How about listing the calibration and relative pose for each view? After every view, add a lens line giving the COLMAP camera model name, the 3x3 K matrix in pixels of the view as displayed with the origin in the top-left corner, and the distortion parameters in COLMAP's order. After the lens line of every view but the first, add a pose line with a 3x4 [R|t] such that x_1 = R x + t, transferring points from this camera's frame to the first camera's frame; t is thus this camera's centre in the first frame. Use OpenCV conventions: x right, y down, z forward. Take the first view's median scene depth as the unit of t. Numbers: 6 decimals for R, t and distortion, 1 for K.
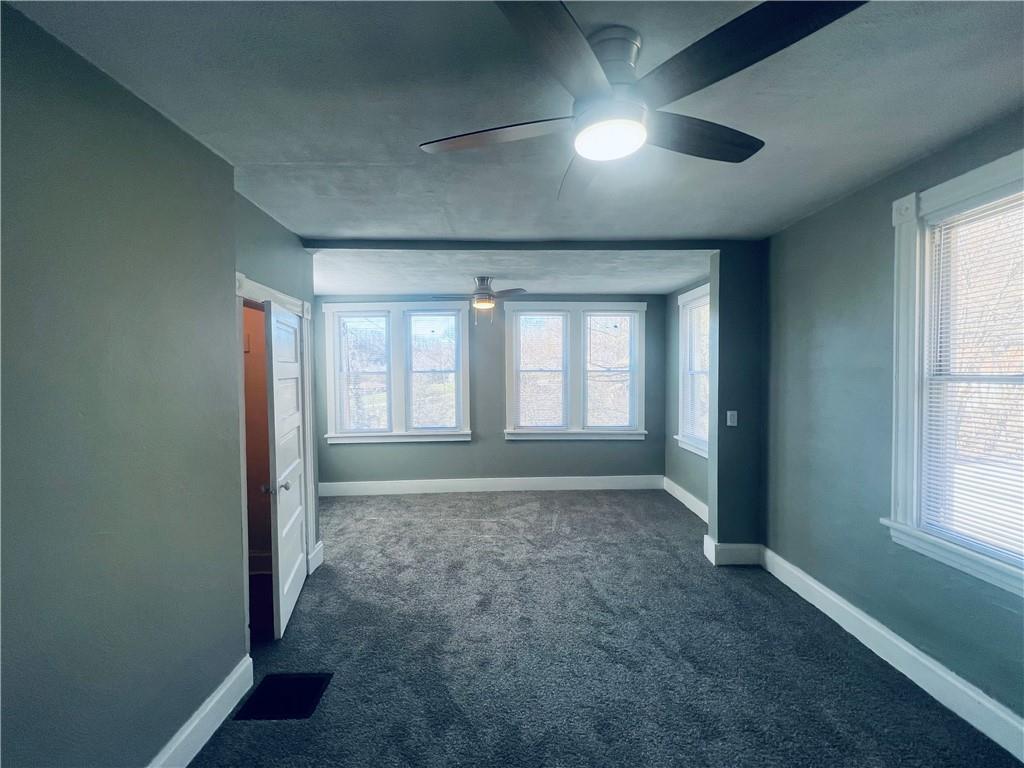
lens RADIAL K [[408.1, 0, 514.0], [0, 408.1, 385.2], [0, 0, 1]] dist [-0.004418, 0.001132]
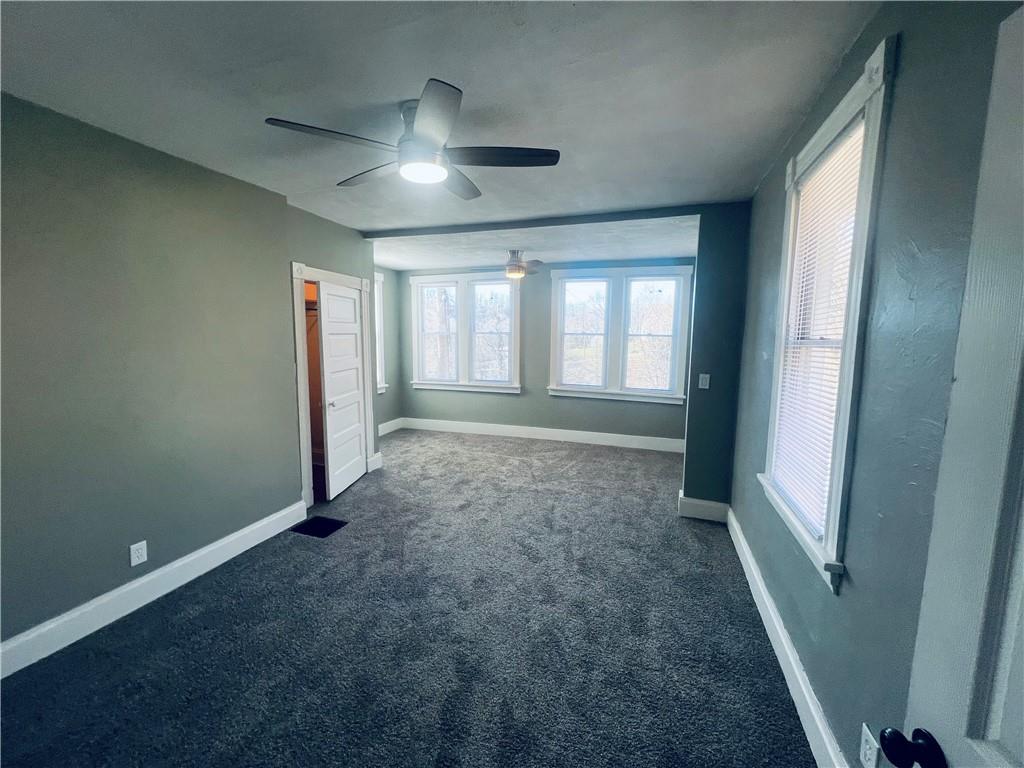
lens RADIAL K [[408.1, 0, 515.8], [0, 408.1, 386.4], [0, 0, 1]] dist [-0.004418, 0.001132]
pose [[0.938012, 0.061624, -0.341081, 0.374273], [-0.031652, 0.995186, 0.092756, 0.011615], [0.345154, -0.076210, 0.935447, -0.115952]]
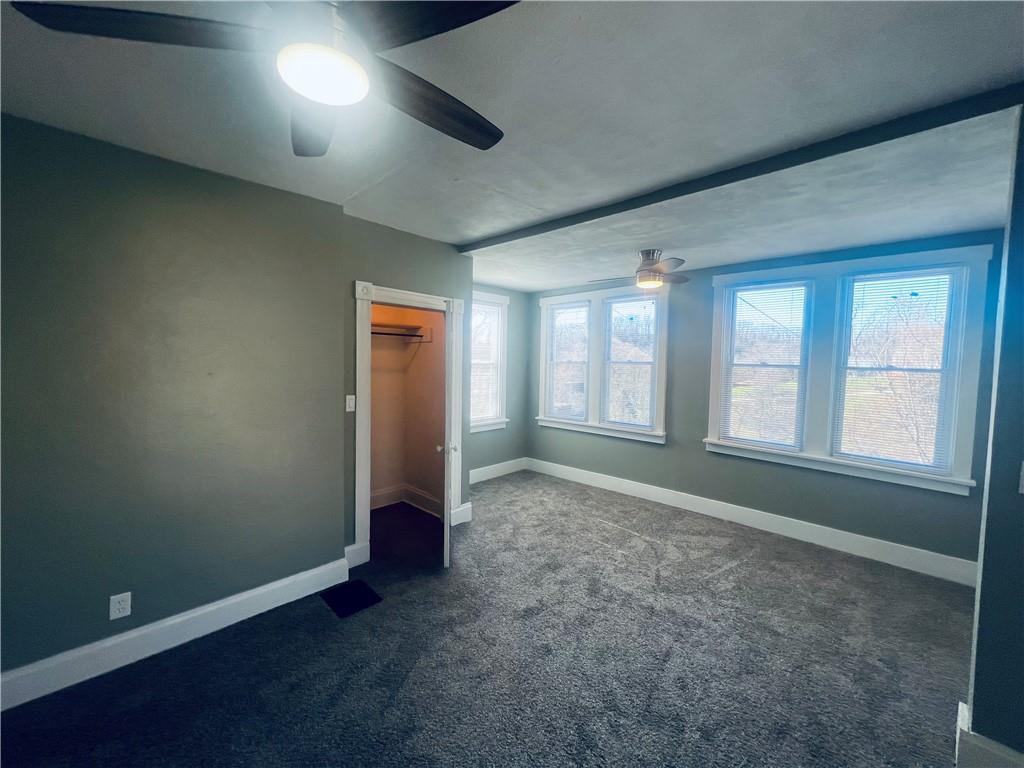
lens RADIAL K [[408.1, 0, 513.8], [0, 408.1, 384.2], [0, 0, 1]] dist [-0.004418, 0.001132]
pose [[0.691792, 0.063990, -0.719256, 0.383790], [-0.053283, 0.997874, 0.037529, -0.007208], [0.720128, 0.012362, 0.693731, 0.237310]]
